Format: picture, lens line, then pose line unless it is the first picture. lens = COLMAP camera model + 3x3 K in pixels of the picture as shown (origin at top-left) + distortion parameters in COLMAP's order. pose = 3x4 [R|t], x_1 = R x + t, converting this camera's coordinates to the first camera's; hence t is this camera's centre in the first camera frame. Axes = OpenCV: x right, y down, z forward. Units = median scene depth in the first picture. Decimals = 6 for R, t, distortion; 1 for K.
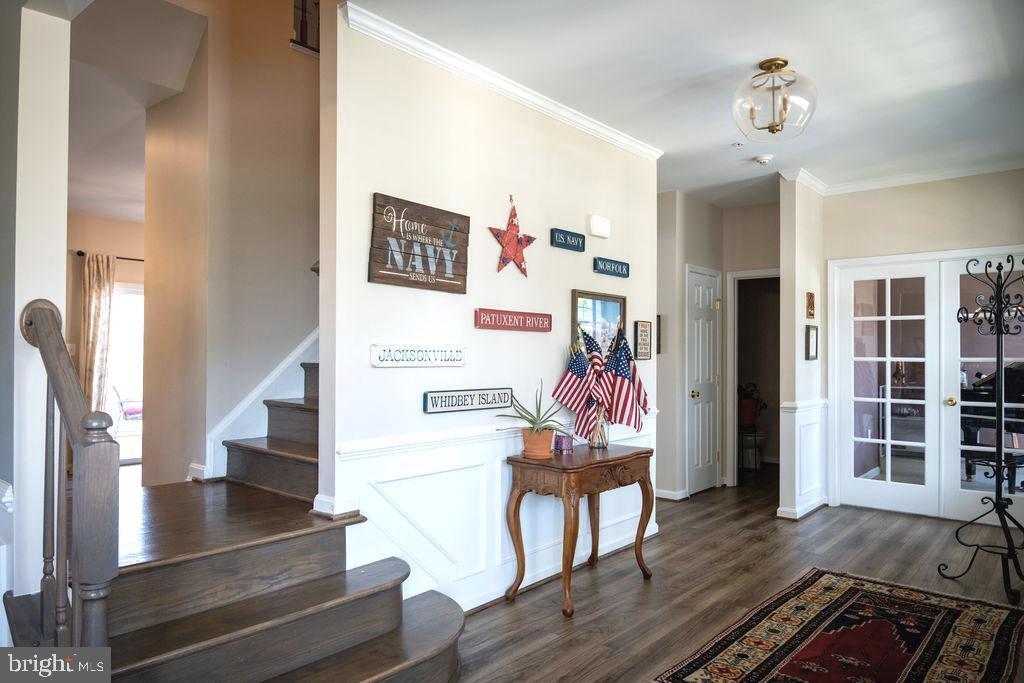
lens RADIAL K [[682.5, 0, 515.0], [0, 682.5, 346.5], [0, 0, 1]] dist [-0.014862, -0.003007]
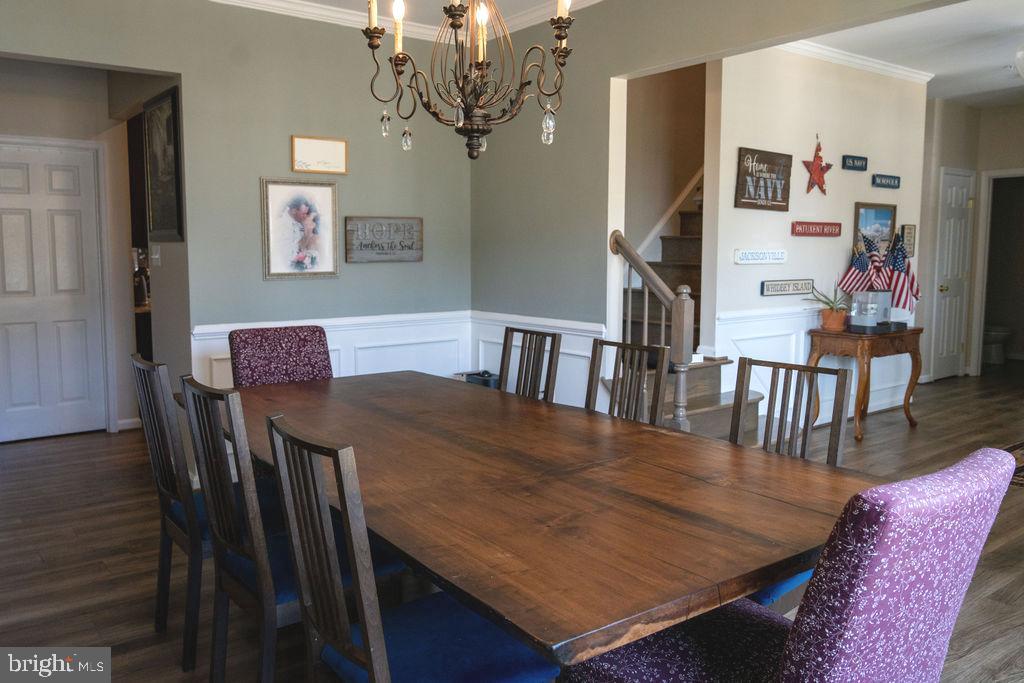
lens RADIAL K [[700.4, 0, 510.7], [0, 700.4, 320.7], [0, 0, 1]] dist [-0.003074, -0.002959]
pose [[0.966031, 0.015212, -0.257977, -0.215703], [0.012965, 0.994156, 0.107169, -0.013658], [0.258100, -0.106874, 0.960189, -0.478009]]
